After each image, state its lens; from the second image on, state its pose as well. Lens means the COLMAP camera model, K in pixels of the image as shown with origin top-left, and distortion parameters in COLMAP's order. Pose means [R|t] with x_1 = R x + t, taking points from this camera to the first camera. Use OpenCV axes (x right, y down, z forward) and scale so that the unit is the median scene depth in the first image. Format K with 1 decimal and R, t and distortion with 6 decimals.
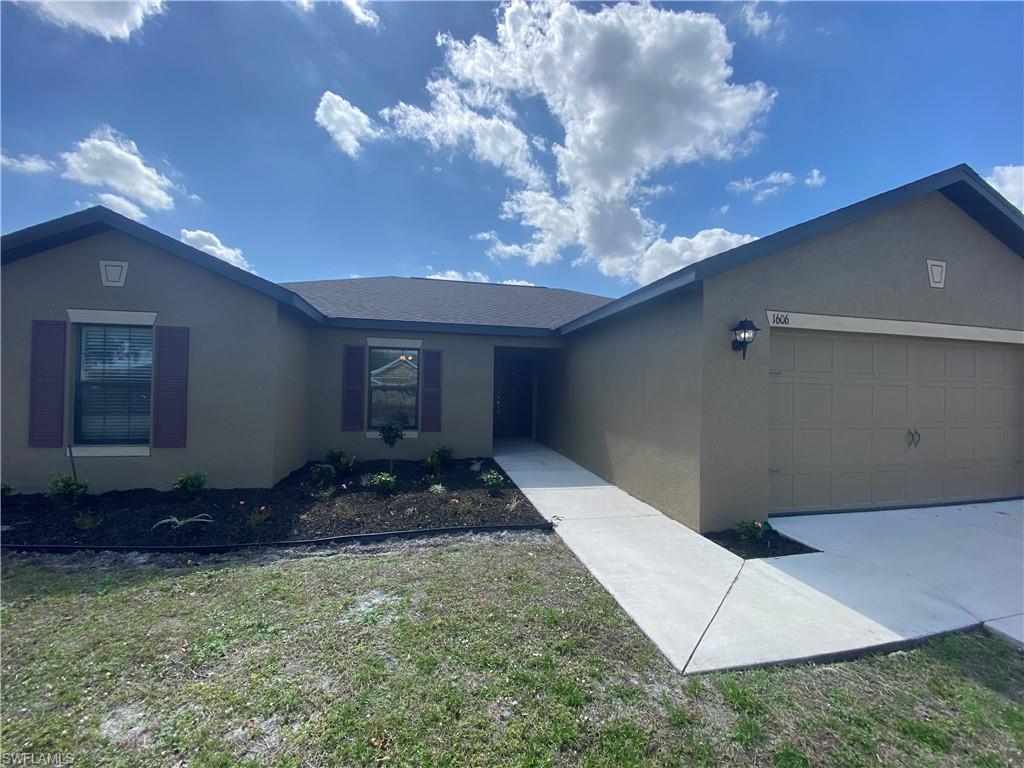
lens RADIAL K [[416.7, 0, 519.0], [0, 416.7, 382.1], [0, 0, 1]] dist [-0.003108, -0.005657]
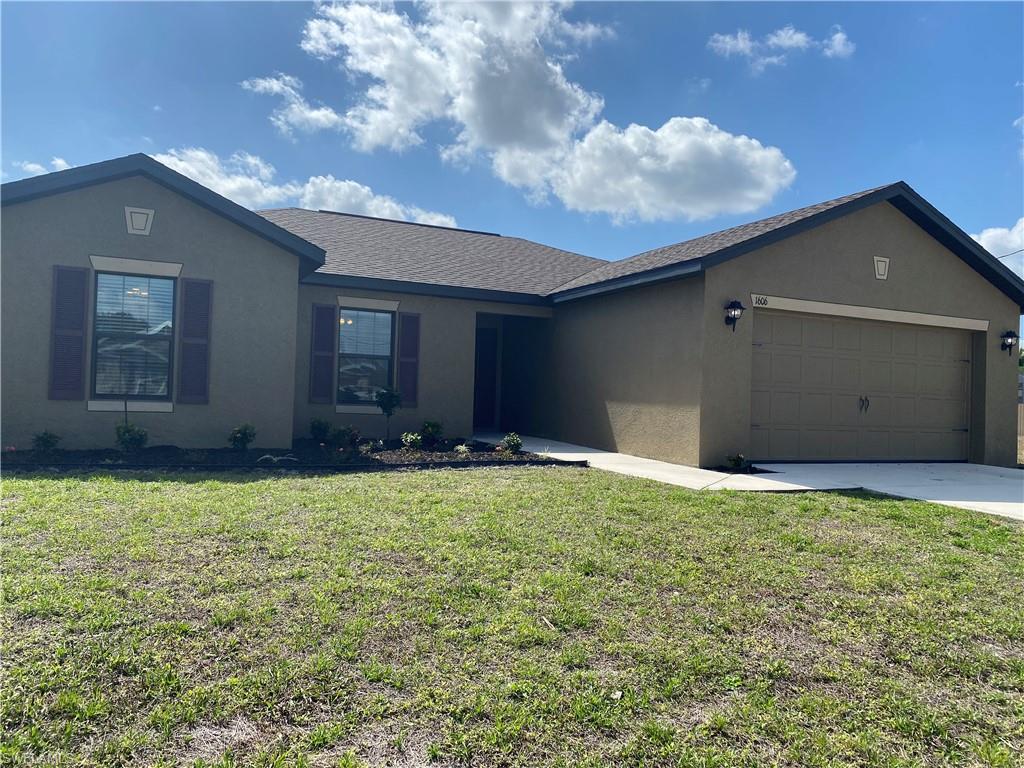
lens RADIAL K [[823.8, 0, 509.8], [0, 823.8, 381.7], [0, 0, 1]] dist [0.022039, 0.026231]
pose [[0.973676, 0.020314, 0.227031, -0.374495], [-0.020145, 0.999792, -0.003062, 0.064293], [-0.227046, -0.001592, 0.973883, -0.700680]]
